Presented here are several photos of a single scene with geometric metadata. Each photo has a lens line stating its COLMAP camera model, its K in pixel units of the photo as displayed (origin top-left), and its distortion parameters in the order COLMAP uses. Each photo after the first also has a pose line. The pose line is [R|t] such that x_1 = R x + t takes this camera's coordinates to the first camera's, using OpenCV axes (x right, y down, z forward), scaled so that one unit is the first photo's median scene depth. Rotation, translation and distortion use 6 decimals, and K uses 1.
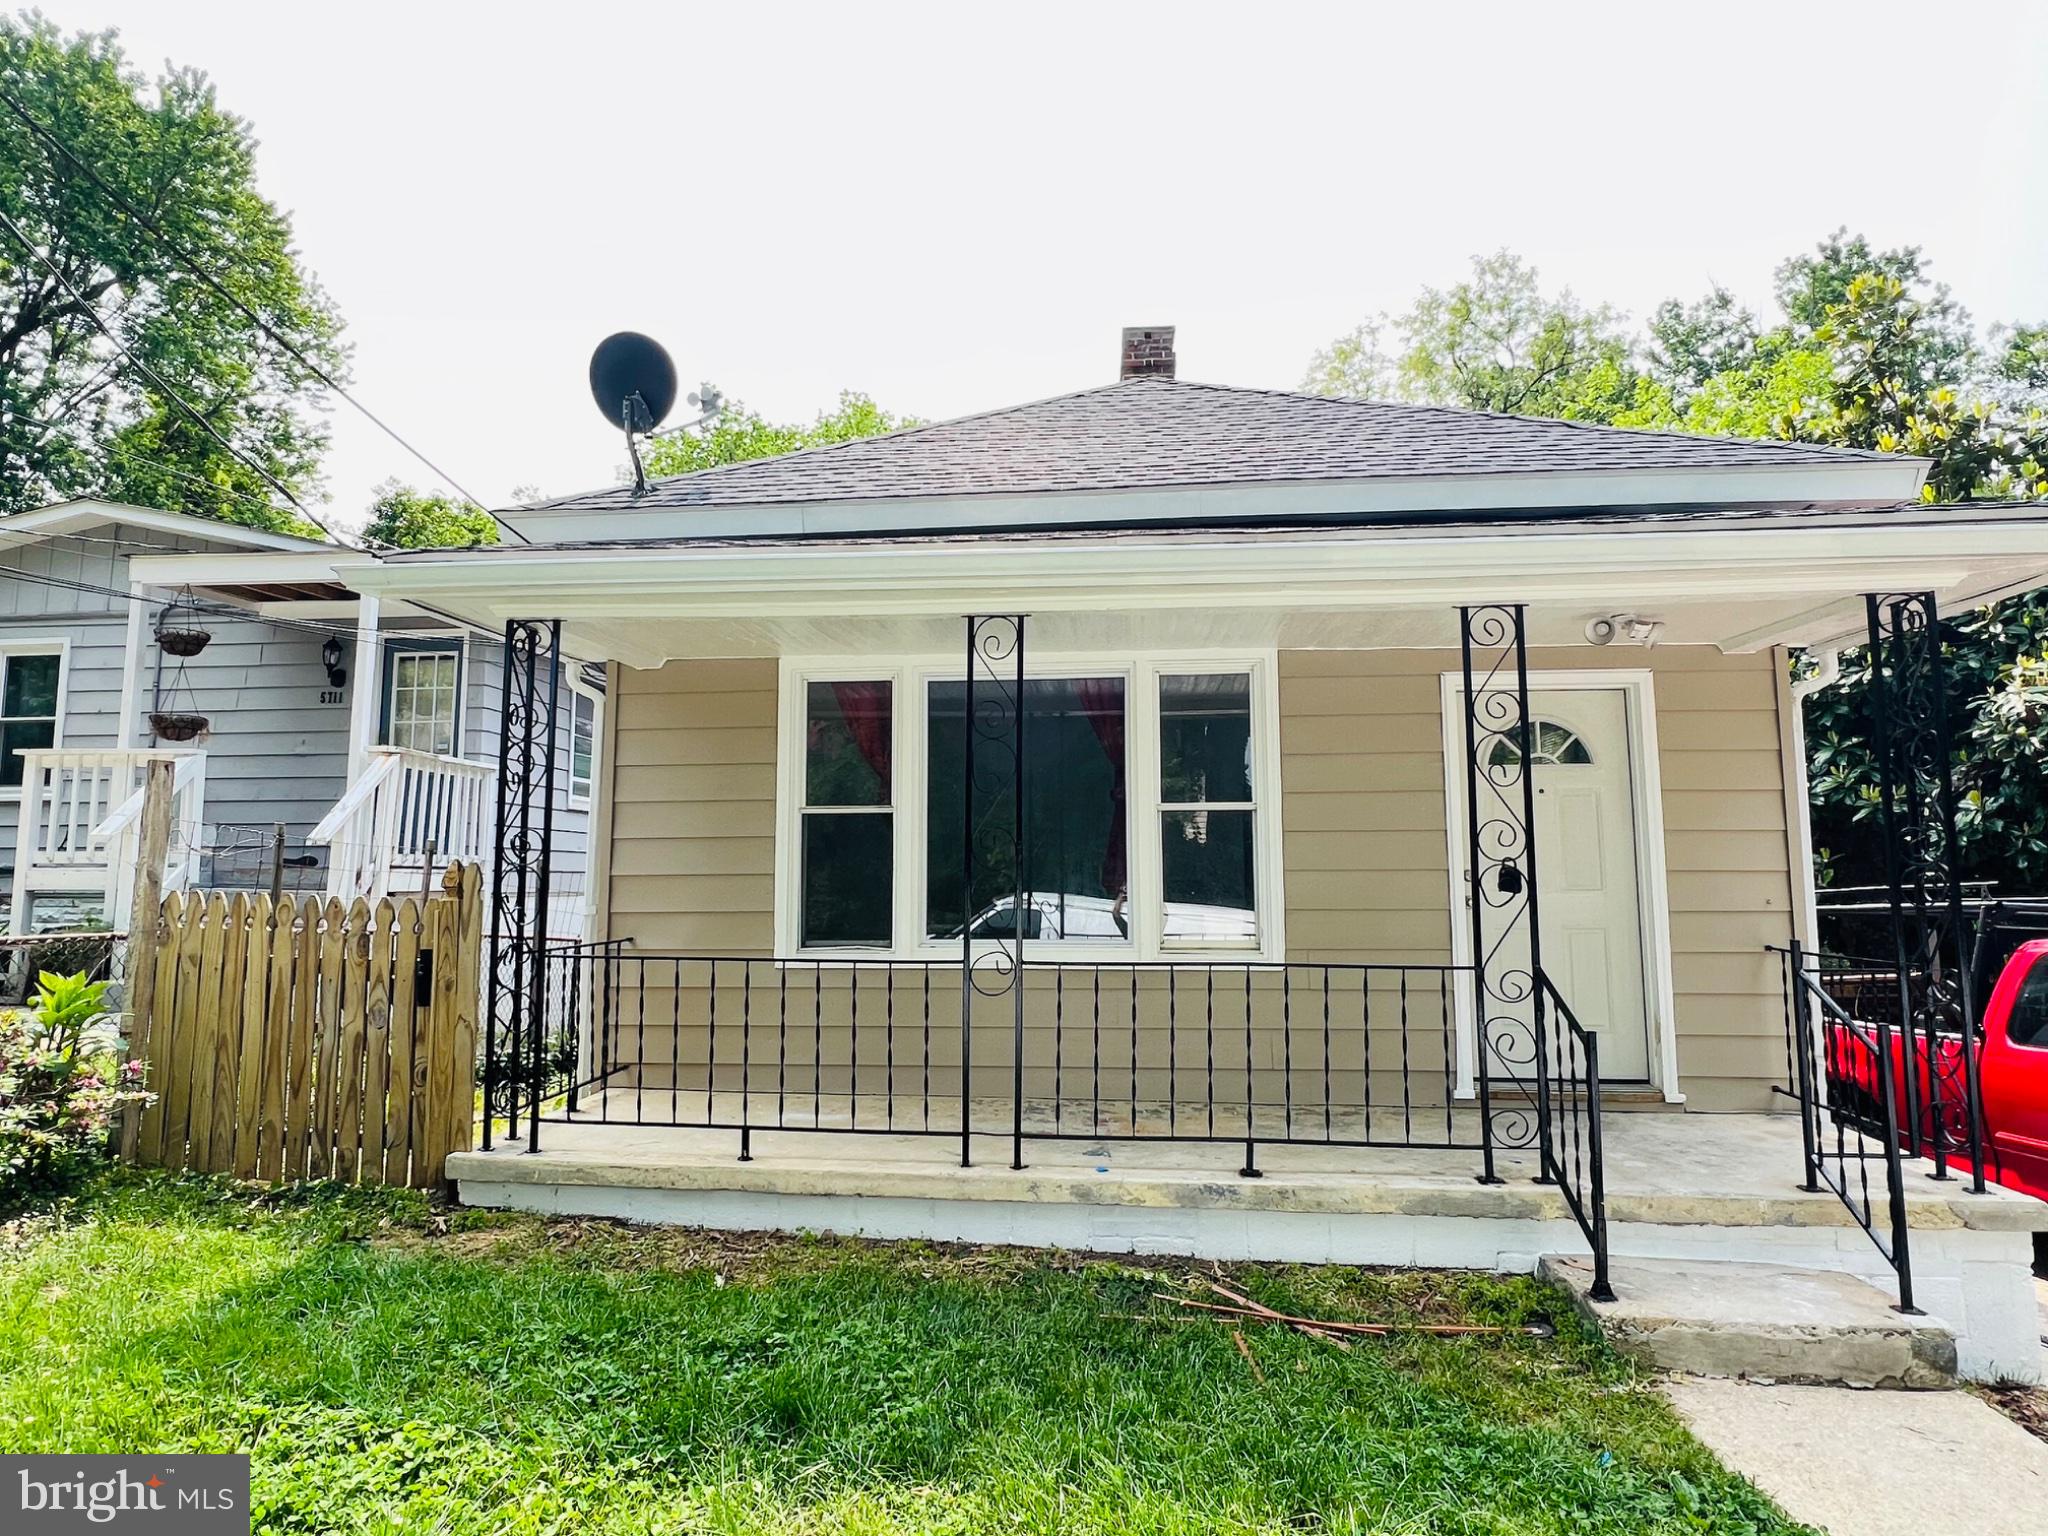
lens RADIAL K [[1172.7, 0, 1009.4], [0, 1172.7, 752.1], [0, 0, 1]] dist [-0.002505, 0.001757]
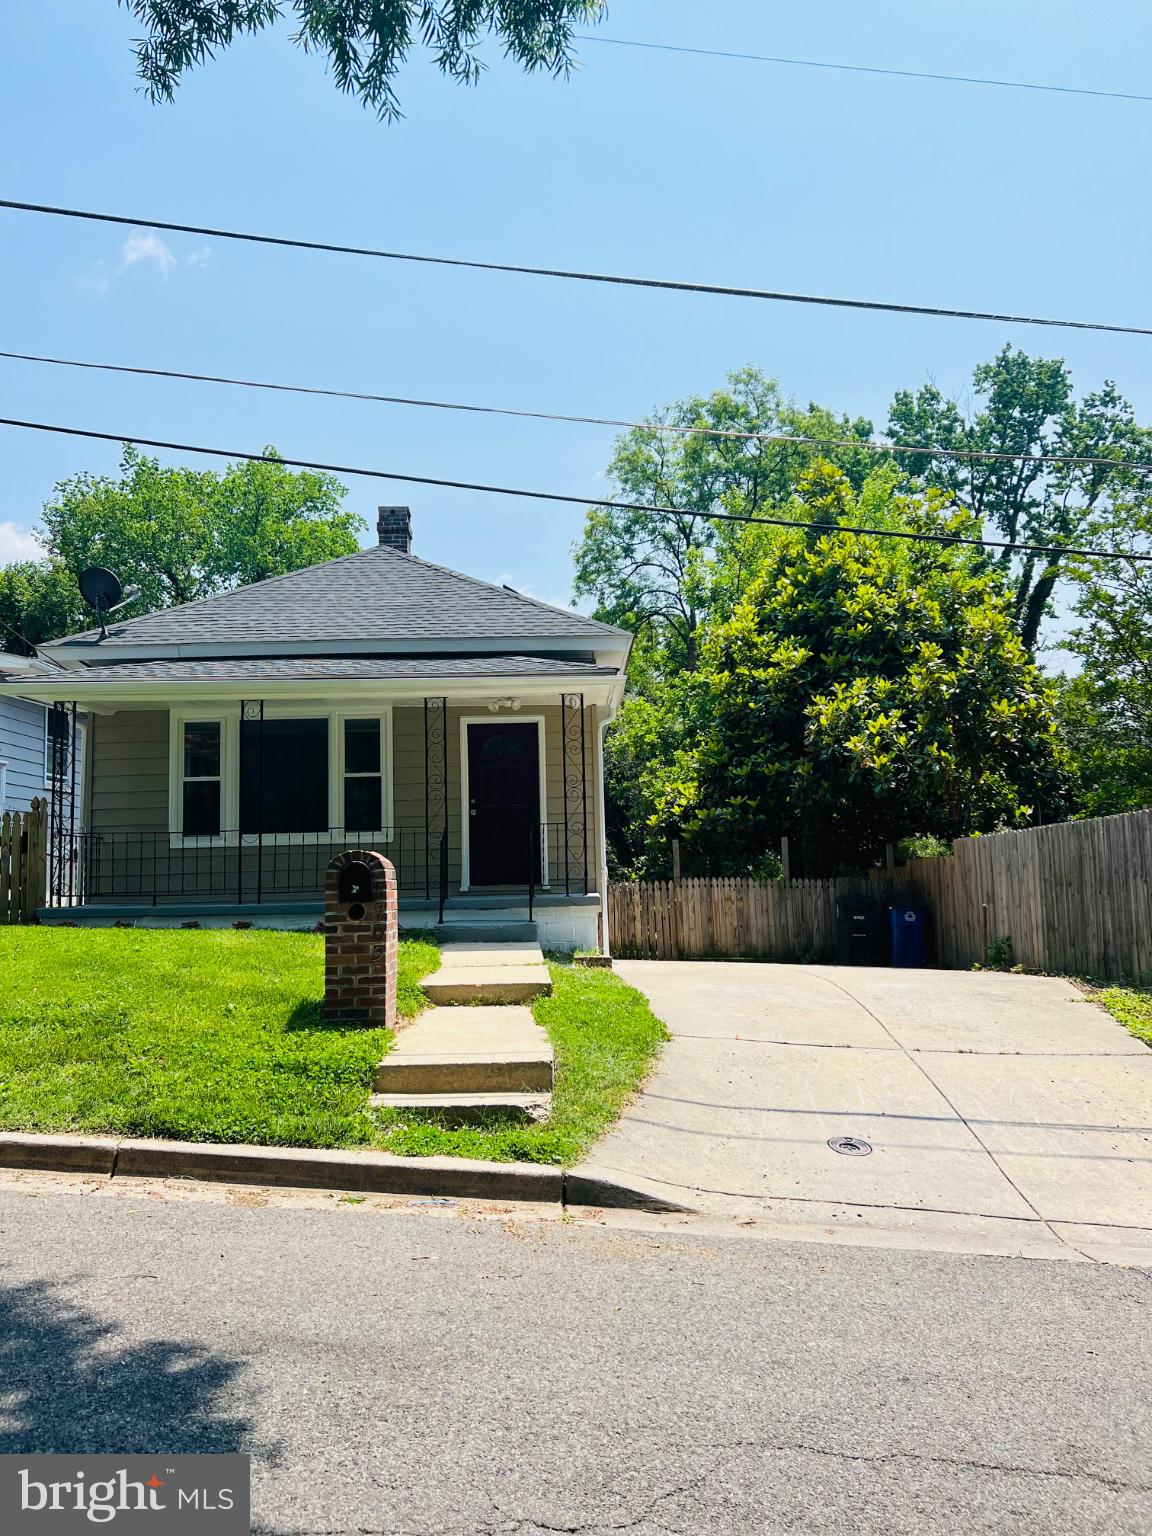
lens RADIAL K [[1191.6, 0, 581.1], [0, 1191.6, 763.5], [0, 0, 1]] dist [0.049974, -0.048500]
pose [[0.993803, -0.012056, 0.110498, 0.348295], [0.010615, 0.999851, 0.013620, -0.003006], [-0.110646, -0.012363, 0.993783, -1.437817]]
